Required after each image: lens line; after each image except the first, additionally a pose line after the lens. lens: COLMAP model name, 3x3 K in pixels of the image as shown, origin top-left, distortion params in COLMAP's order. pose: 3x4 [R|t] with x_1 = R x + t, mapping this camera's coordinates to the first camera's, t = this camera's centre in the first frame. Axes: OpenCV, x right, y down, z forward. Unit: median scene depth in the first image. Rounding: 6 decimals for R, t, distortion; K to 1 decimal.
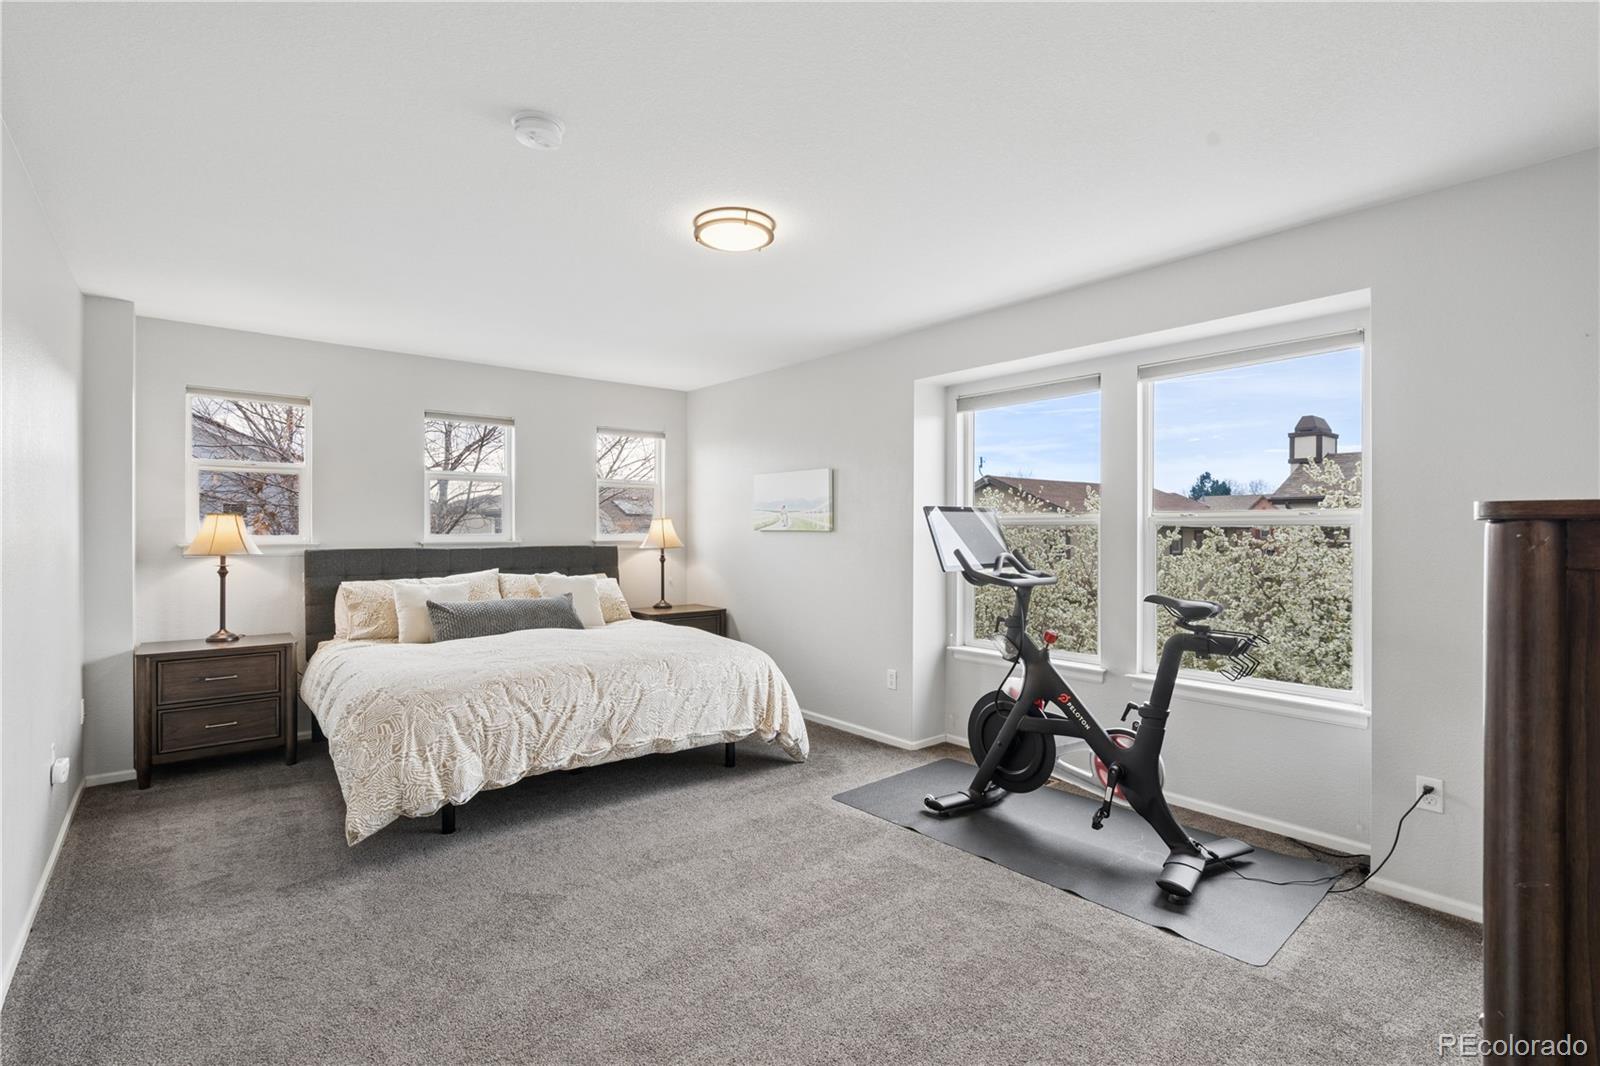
lens RADIAL K [[739.2, 0, 798.6], [0, 739.2, 533.3], [0, 0, 1]] dist [-0.001979, 0.000143]
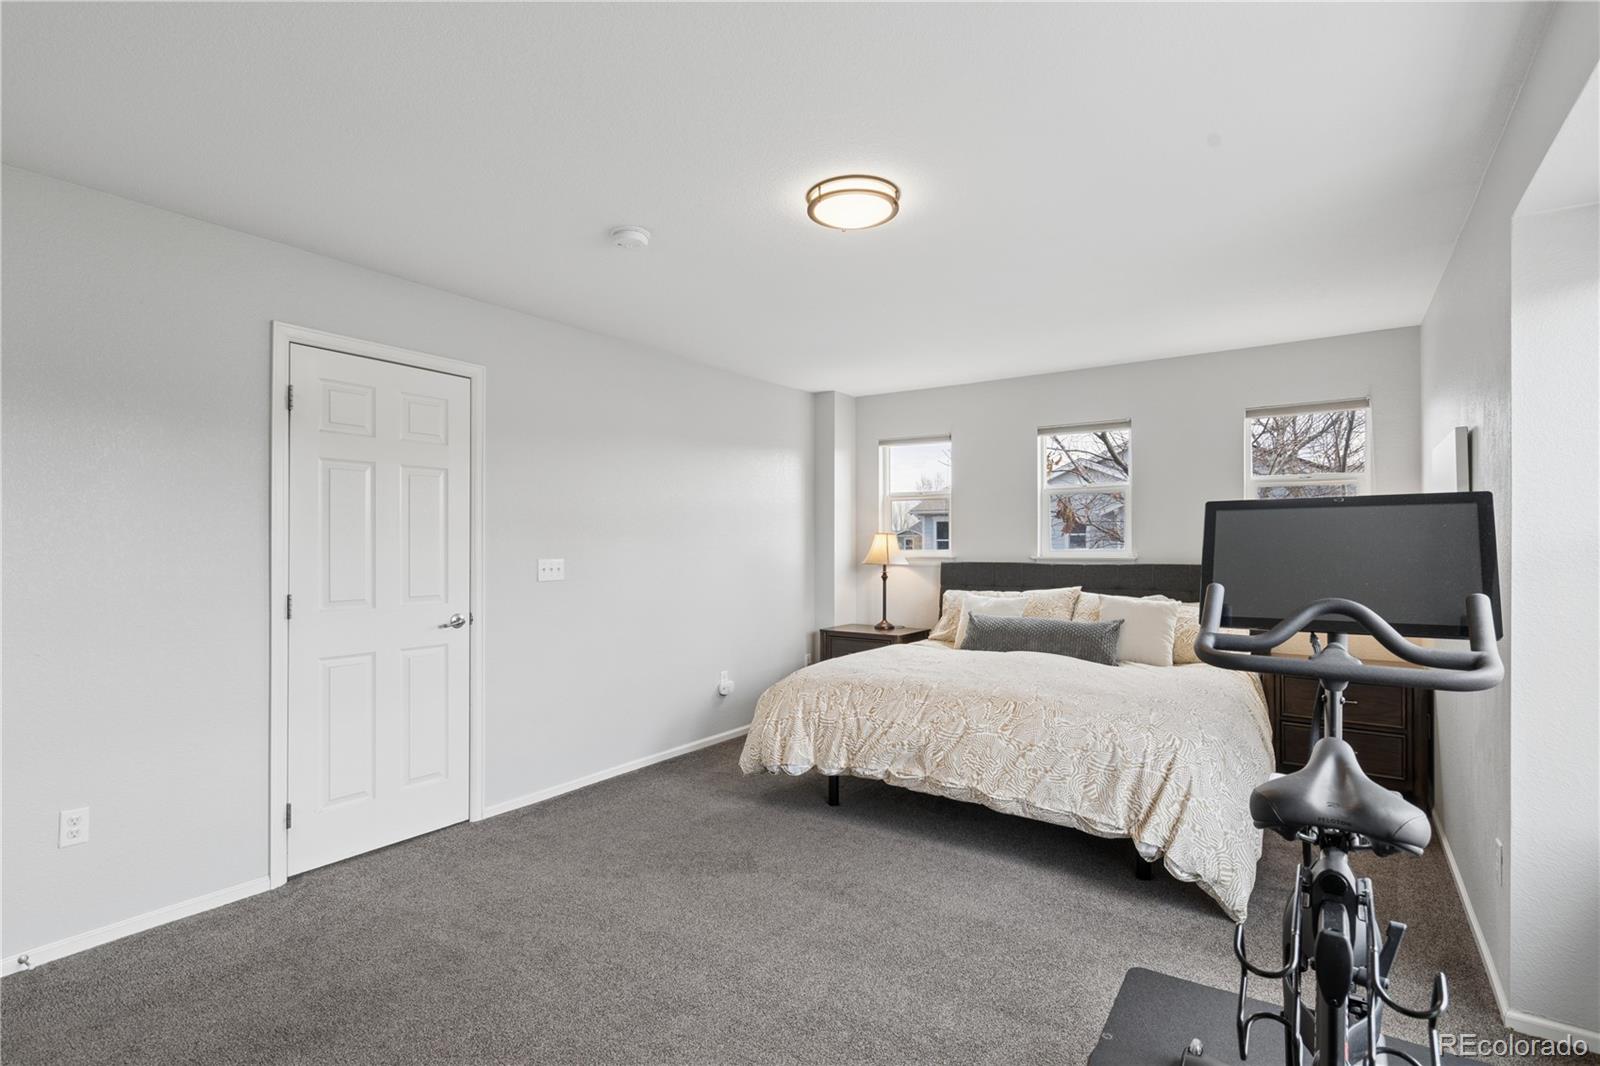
lens RADIAL K [[801.9, 0, 809.1], [0, 801.9, 539.8], [0, 0, 1]] dist [0.008963, -0.000596]
pose [[0.254947, -0.007531, -0.966926, 0.675178], [-0.003407, 0.999956, -0.008686, -0.001290], [0.966949, 0.005508, 0.254911, 0.583711]]
